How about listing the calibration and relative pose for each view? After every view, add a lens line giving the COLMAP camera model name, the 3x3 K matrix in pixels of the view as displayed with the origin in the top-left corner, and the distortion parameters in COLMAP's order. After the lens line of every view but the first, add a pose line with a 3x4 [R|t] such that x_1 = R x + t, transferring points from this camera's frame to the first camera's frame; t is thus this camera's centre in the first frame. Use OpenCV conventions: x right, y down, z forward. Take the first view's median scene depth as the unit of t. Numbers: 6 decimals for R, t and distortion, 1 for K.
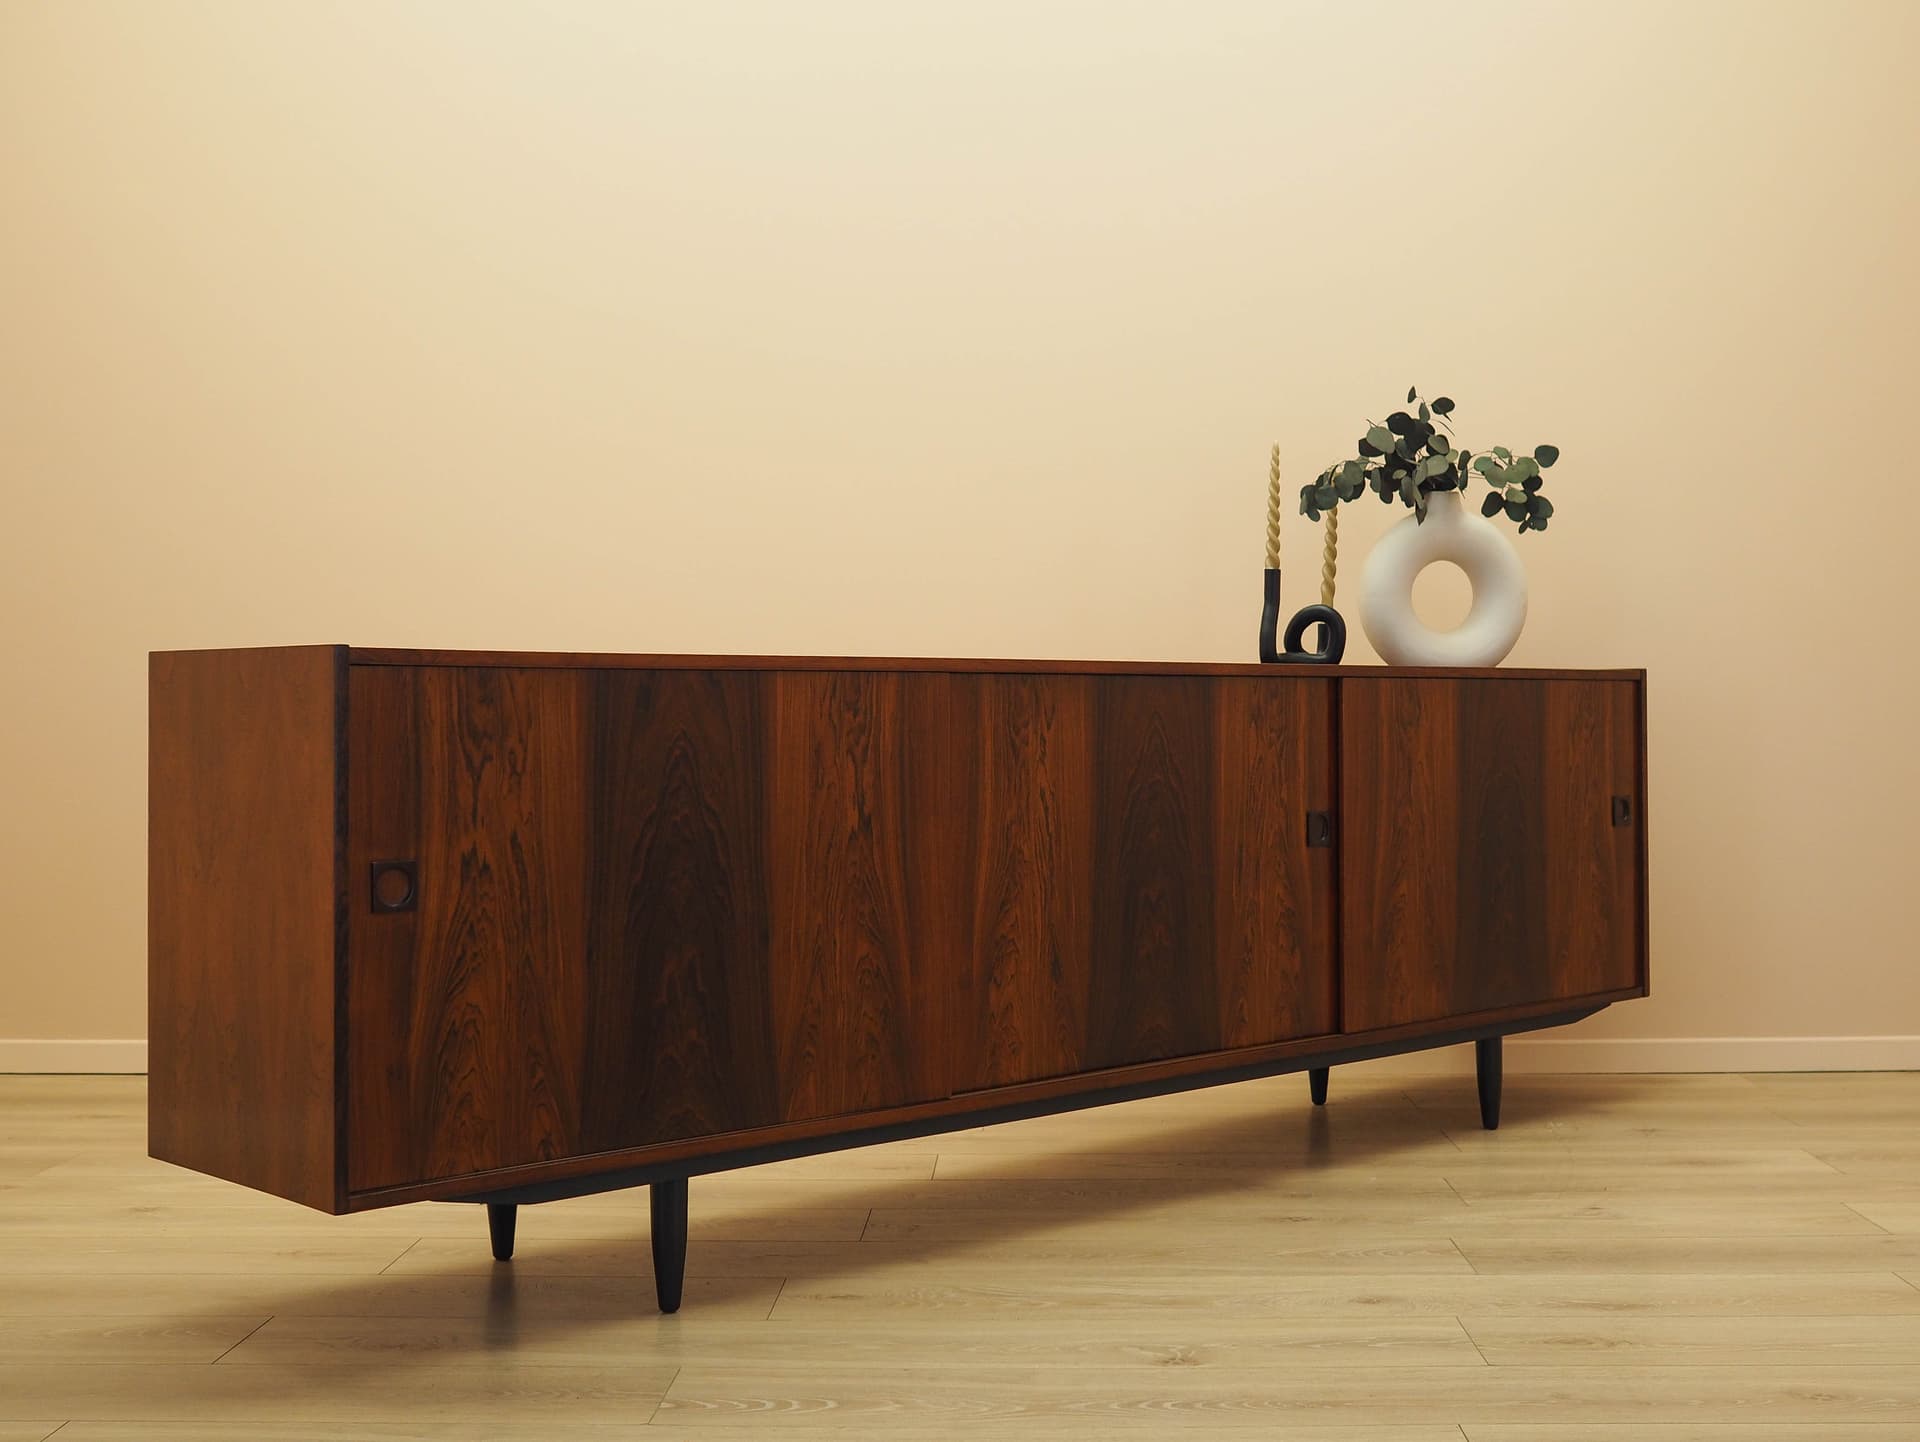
lens RADIAL K [[2364.8, 0, 986.7], [0, 2364.8, 715.2], [0, 0, 1]] dist [-0.029369, 0.000000]
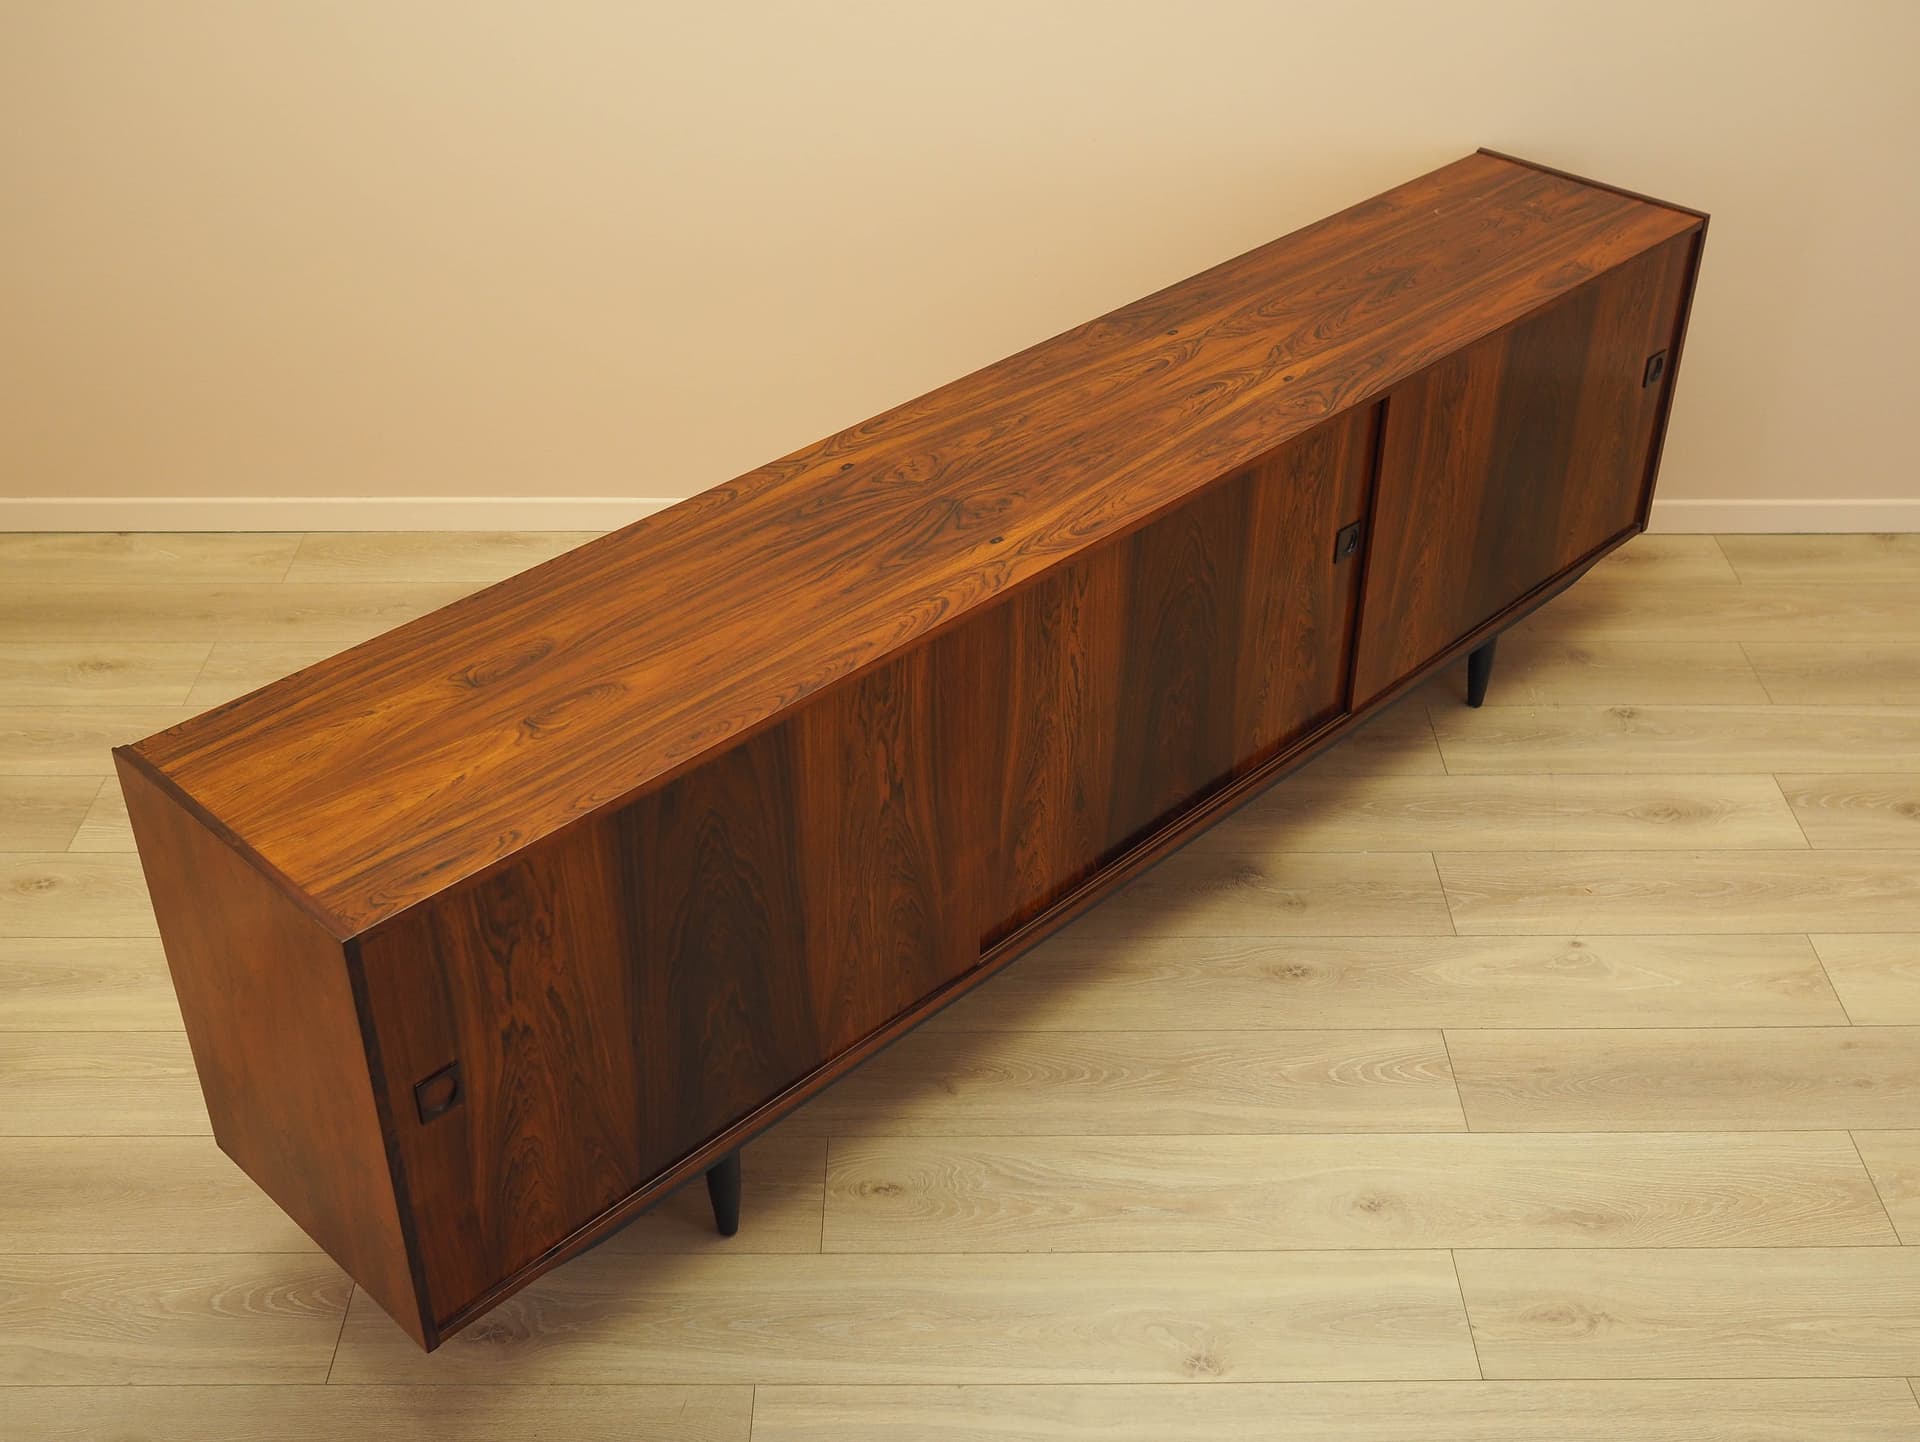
lens RADIAL K [[2186.2, 0, 957.9], [0, 2186.2, 758.9], [0, 0, 1]] dist [-0.004449, 0.000000]
pose [[0.999568, -0.013251, 0.026228, -0.046218], [-0.004593, 0.811138, 0.584837, -0.448383], [-0.029025, -0.584705, 0.810727, 0.269261]]
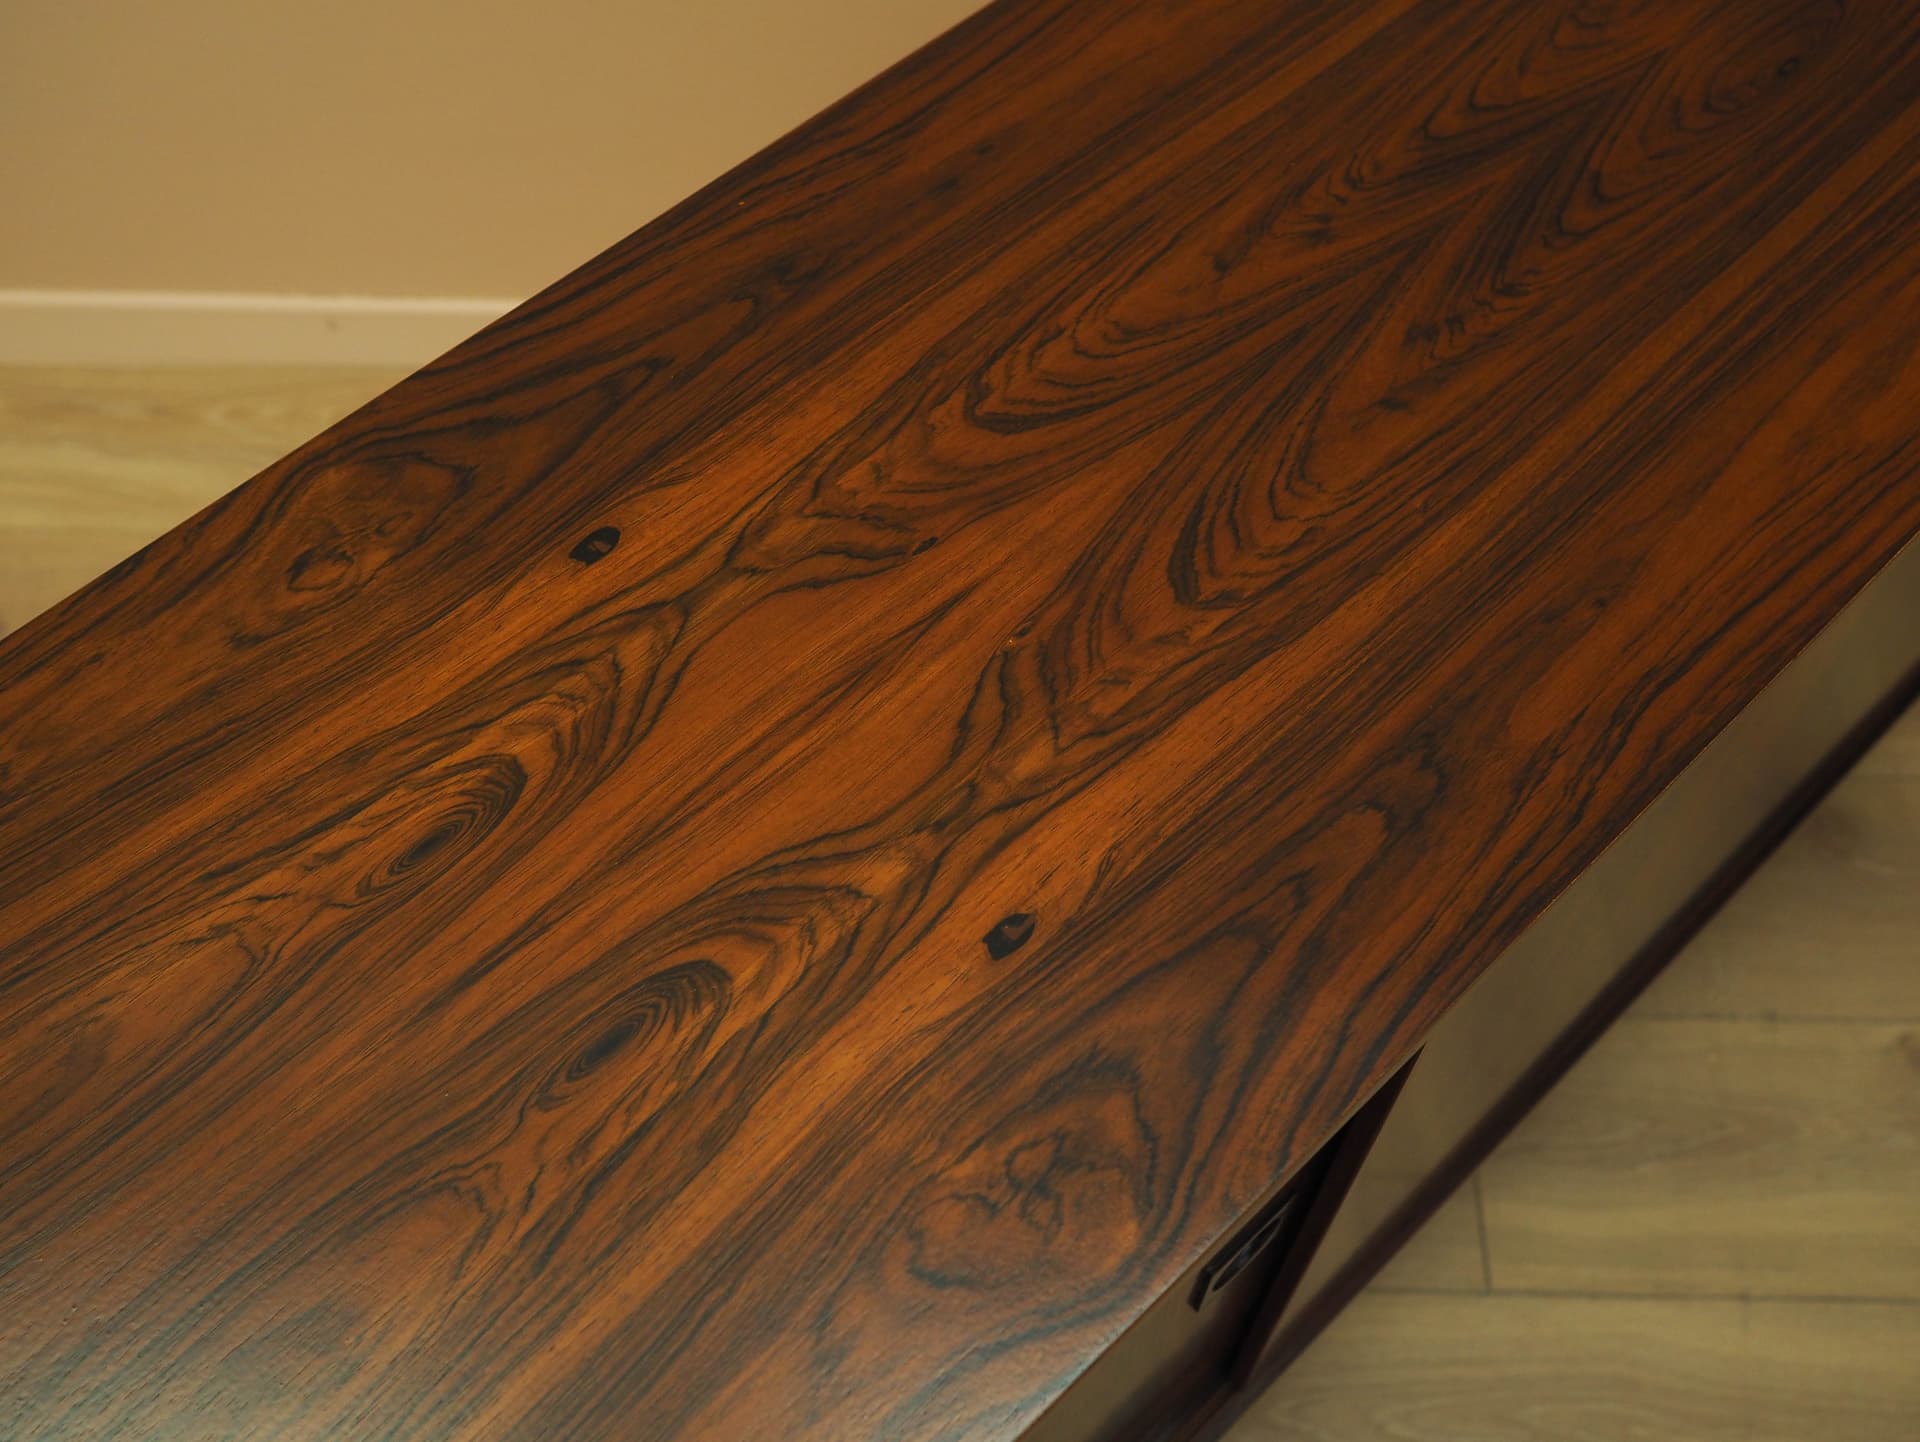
lens RADIAL K [[1999.7, 0, 922.5], [0, 1999.7, 790.2], [0, 0, 1]] dist [-0.002655, 0.000000]
pose [[0.999968, -0.003039, -0.007418, 0.118158], [0.007936, 0.505826, 0.862599, -0.204357], [0.001130, -0.862630, 0.505834, 1.048082]]
